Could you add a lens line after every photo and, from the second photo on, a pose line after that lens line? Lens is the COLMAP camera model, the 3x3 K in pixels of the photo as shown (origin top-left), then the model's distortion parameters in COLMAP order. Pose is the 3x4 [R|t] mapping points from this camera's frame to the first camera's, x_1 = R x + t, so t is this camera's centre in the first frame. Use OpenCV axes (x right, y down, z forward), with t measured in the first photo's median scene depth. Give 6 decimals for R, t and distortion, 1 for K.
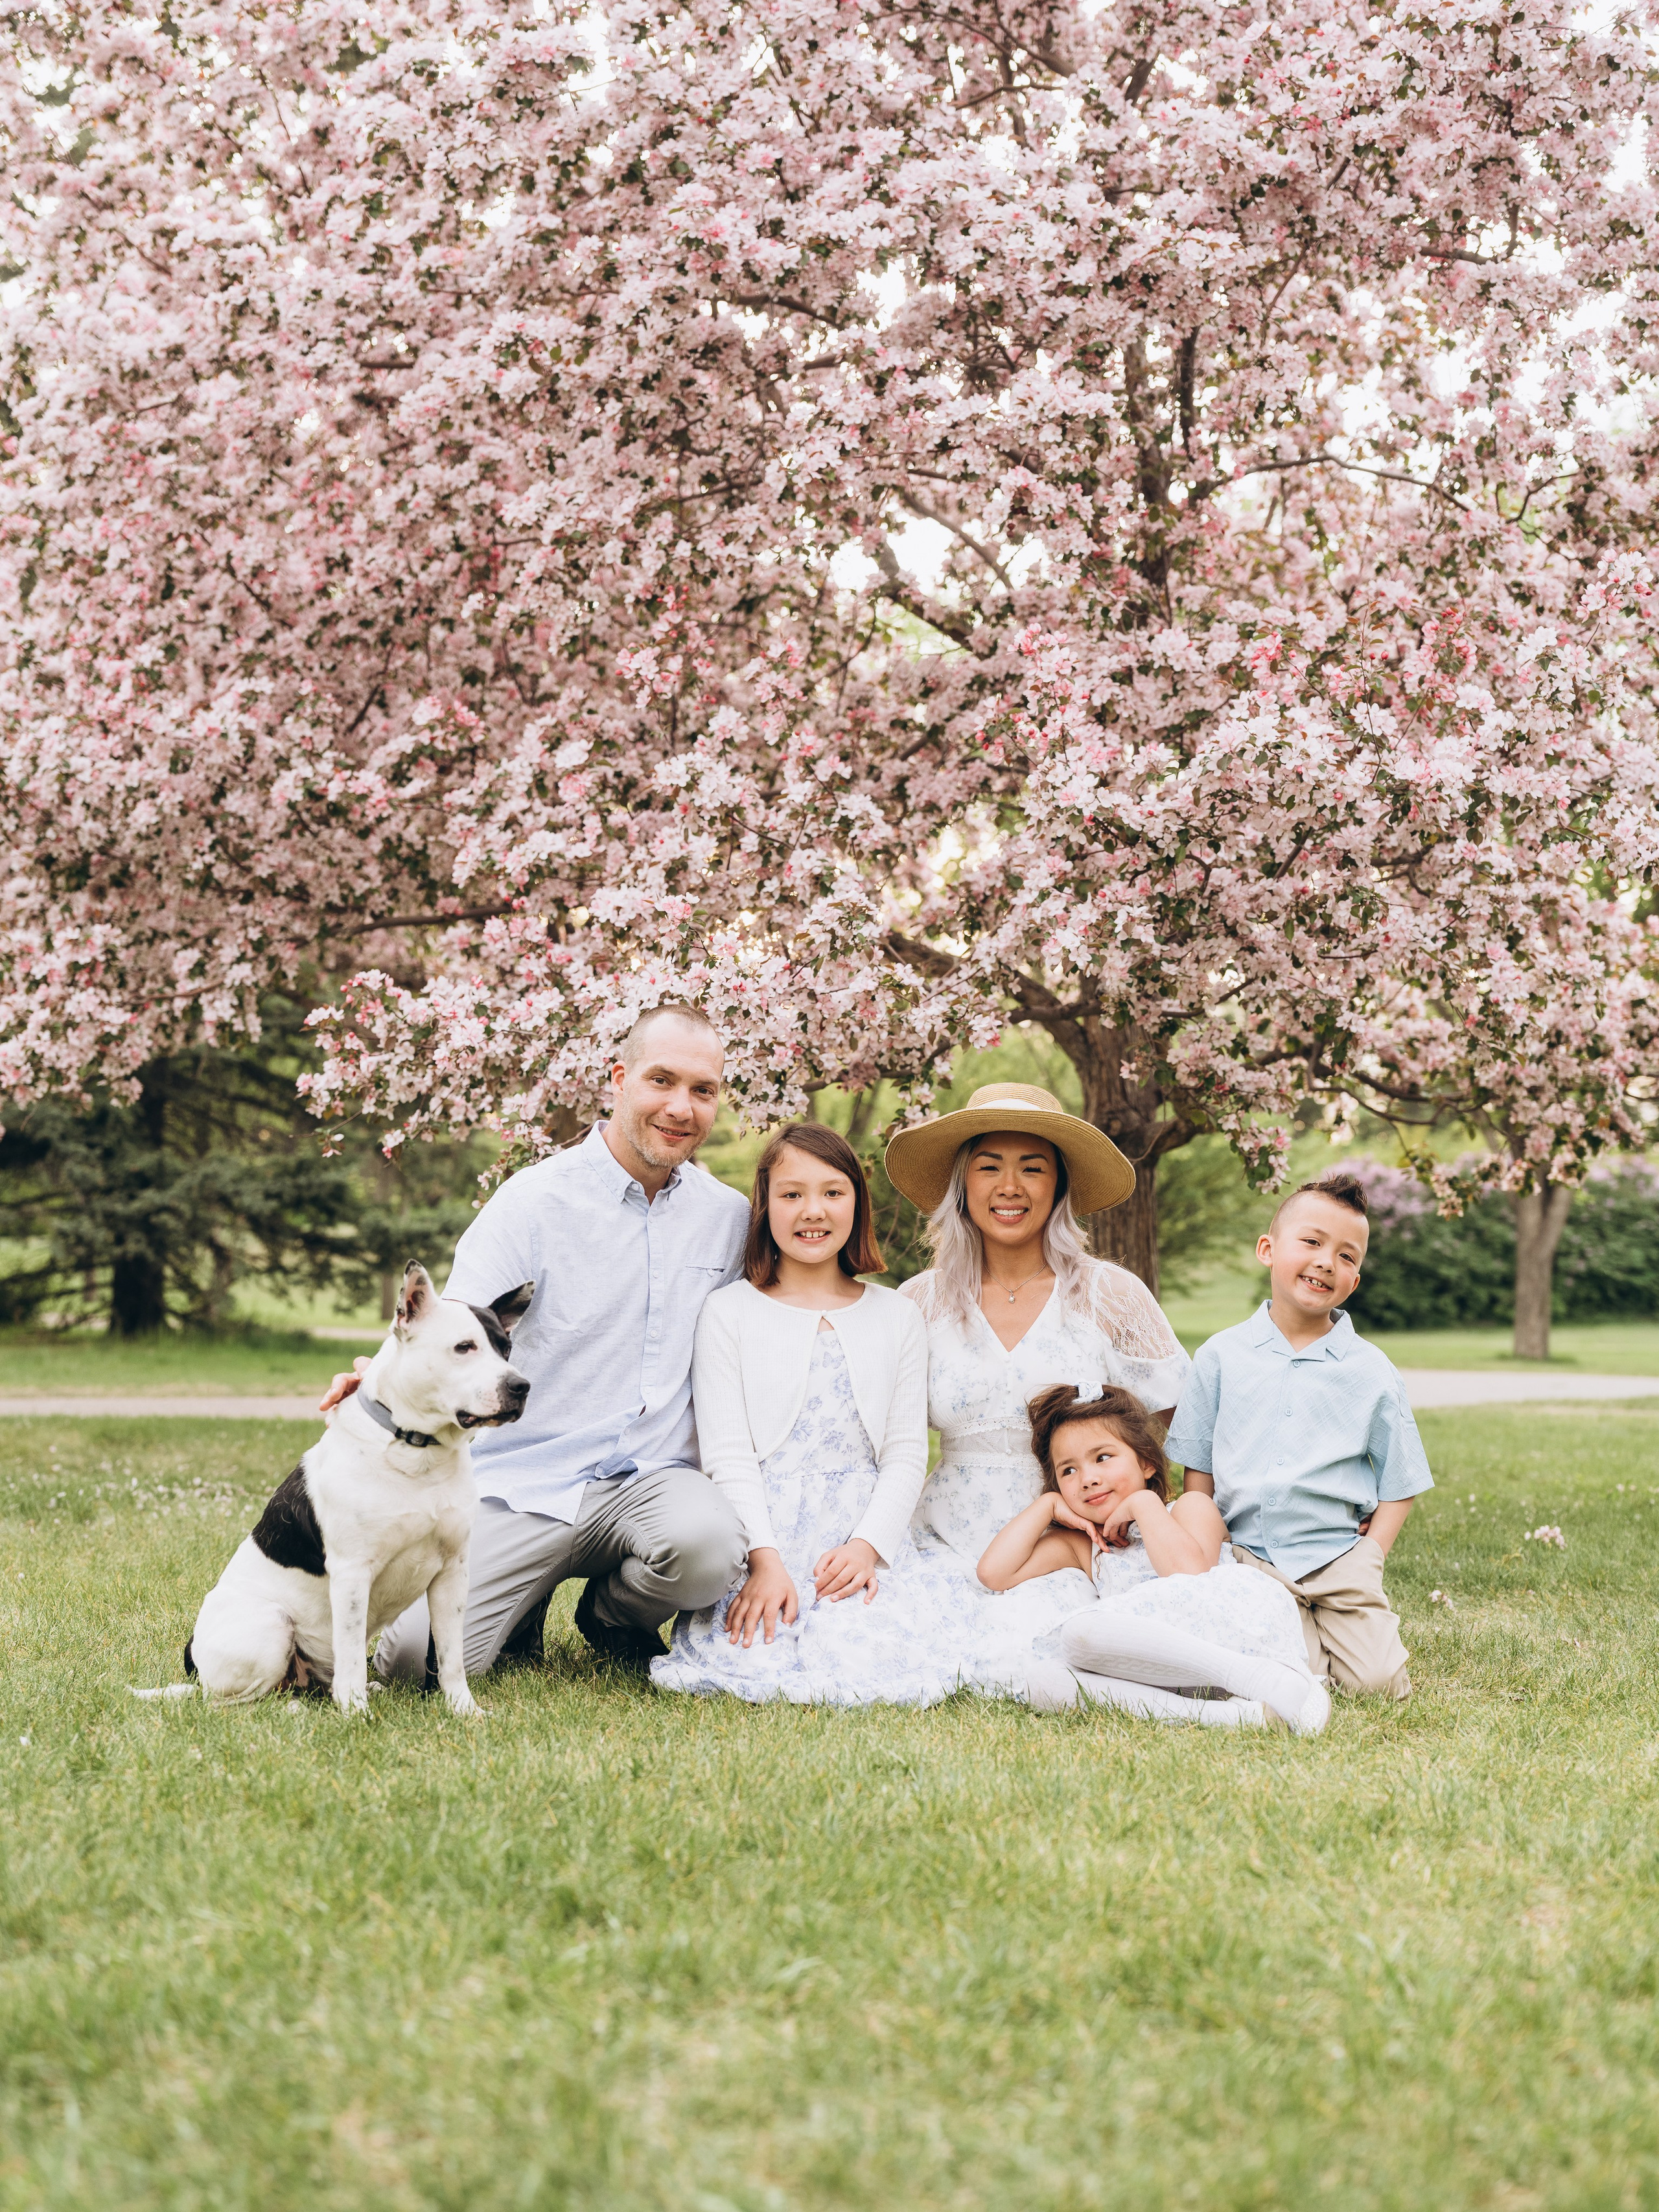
lens RADIAL K [[3052.6, 0, 829.5], [0, 3052.6, 1106.0], [0, 0, 1]] dist [-0.354812, 0.039307]
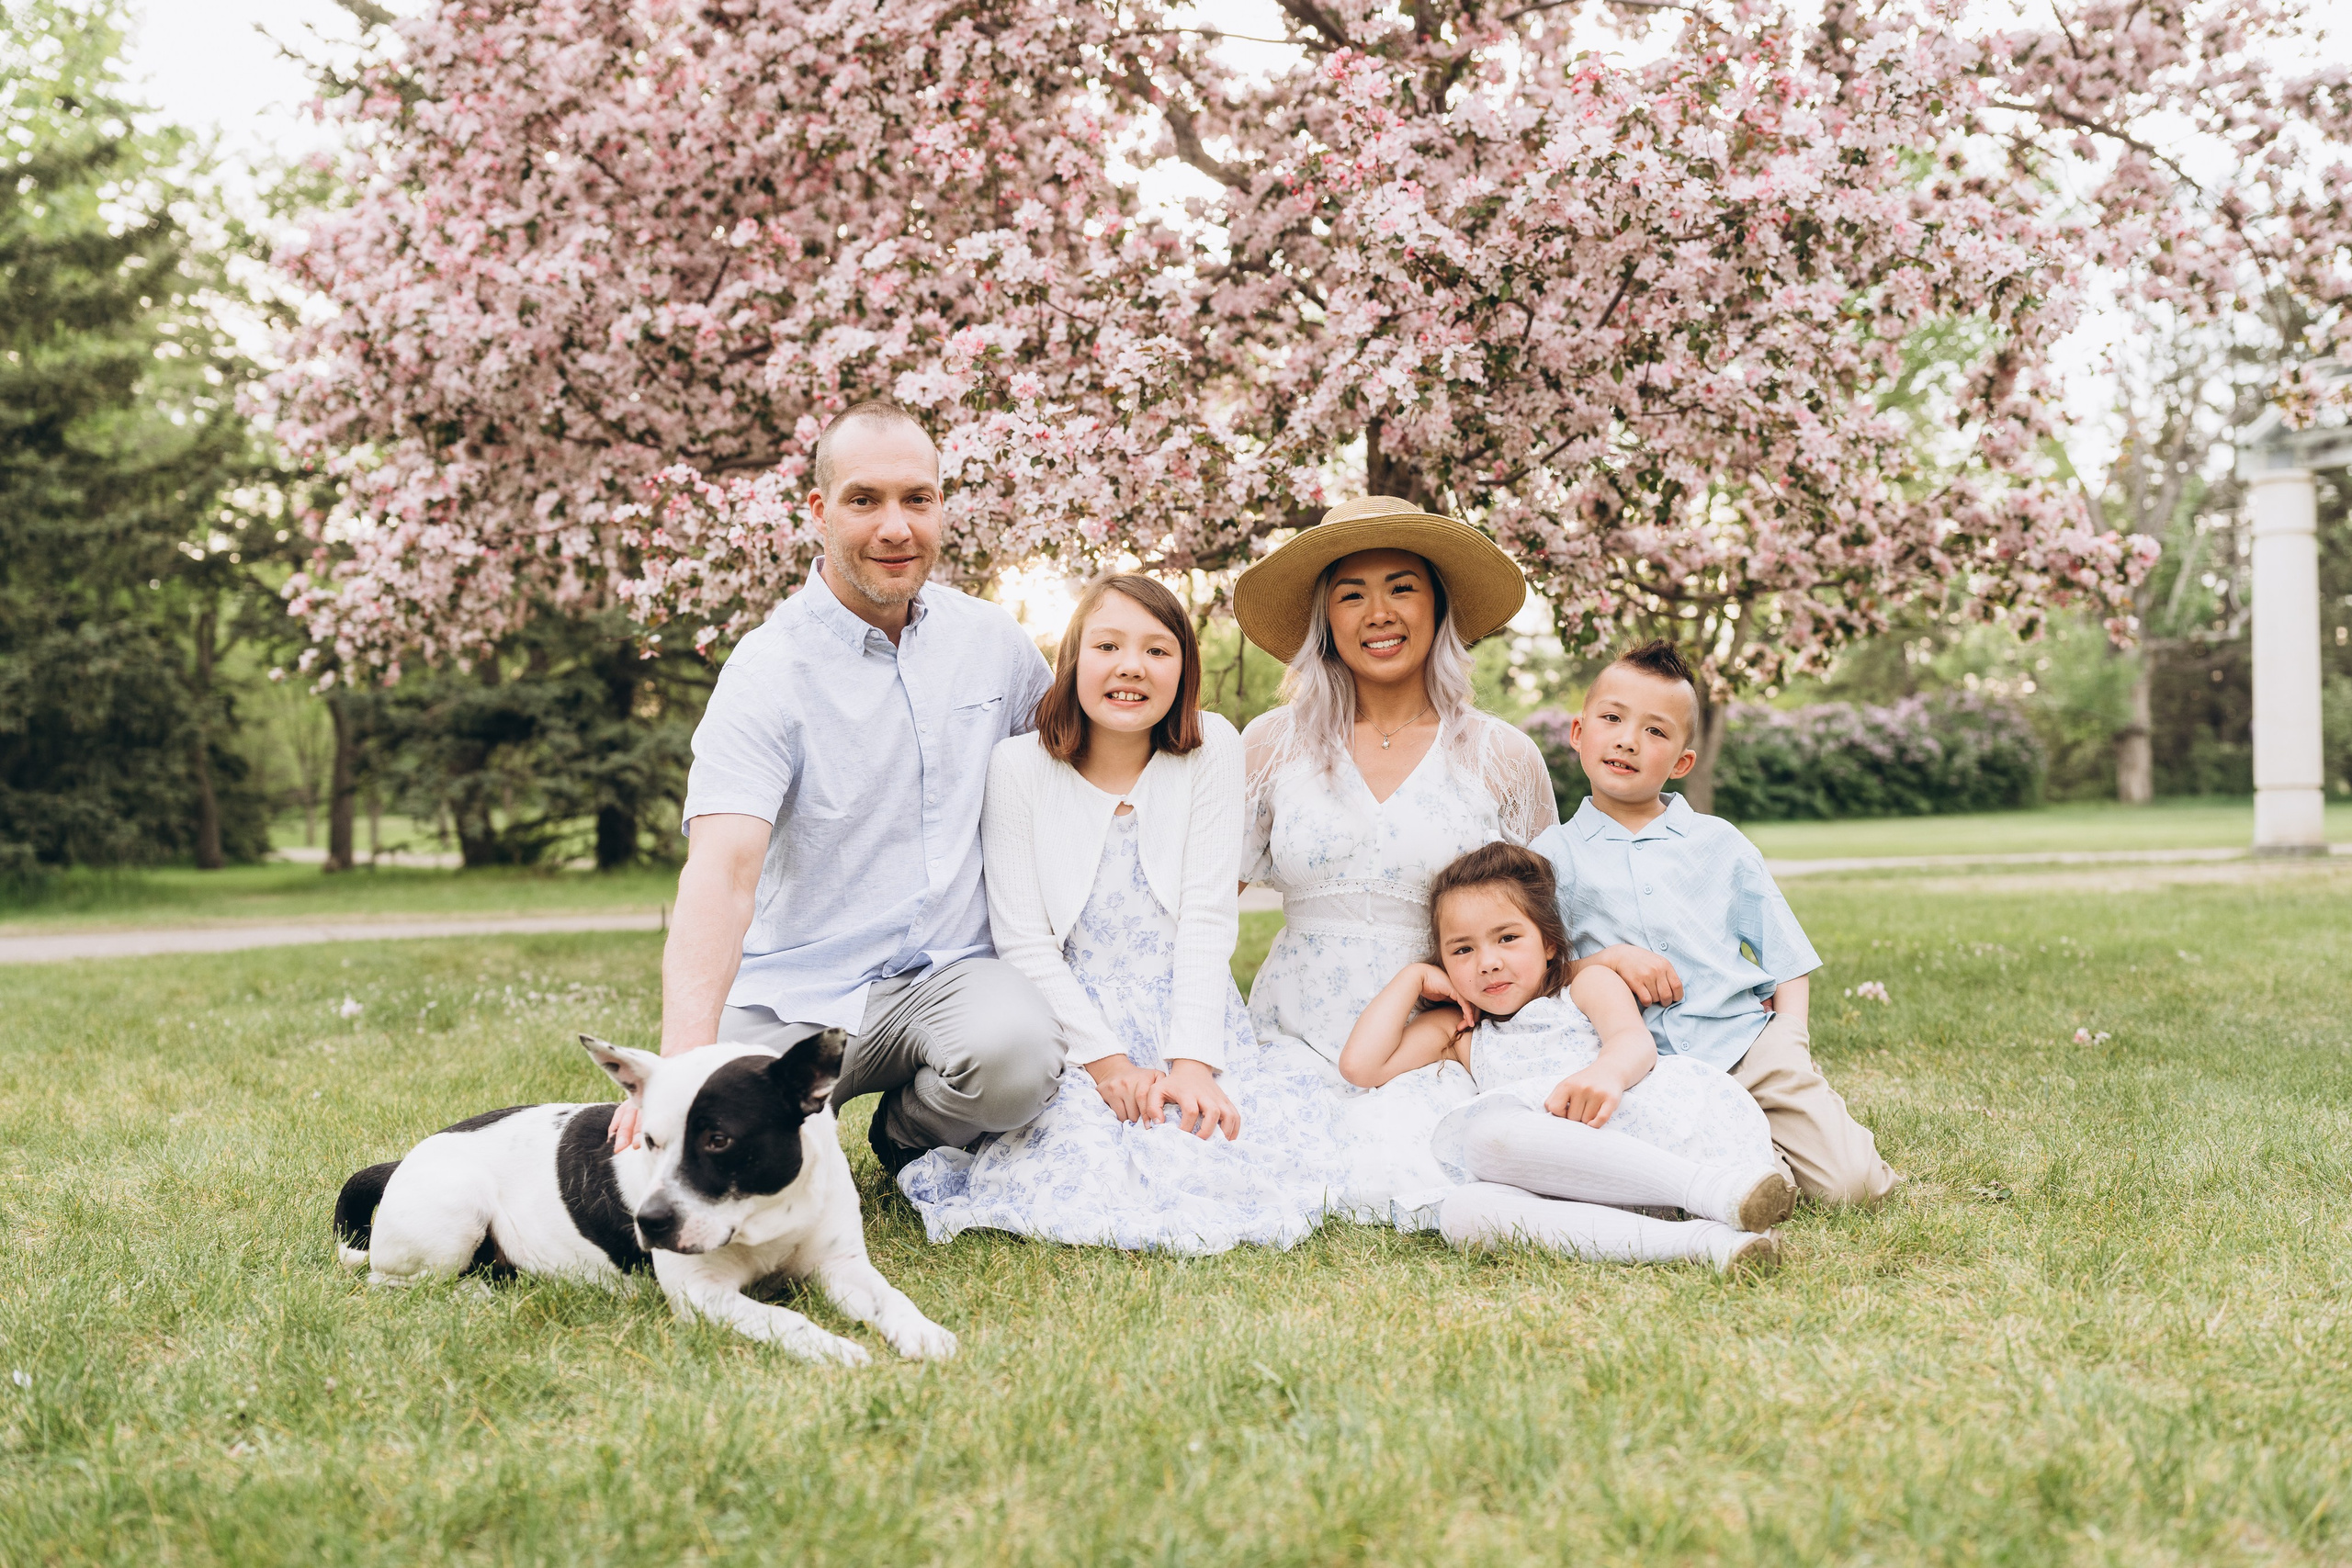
lens RADIAL K [[2427.2, 0, 1176.0], [0, 2427.2, 784.0], [0, 0, 1]] dist [-0.457890, 0.002376]
pose [[0.999255, -0.037880, 0.007360, 0.001203], [0.037470, 0.998069, 0.049535, 0.025447], [-0.009222, -0.049222, 0.998745, 0.213646]]
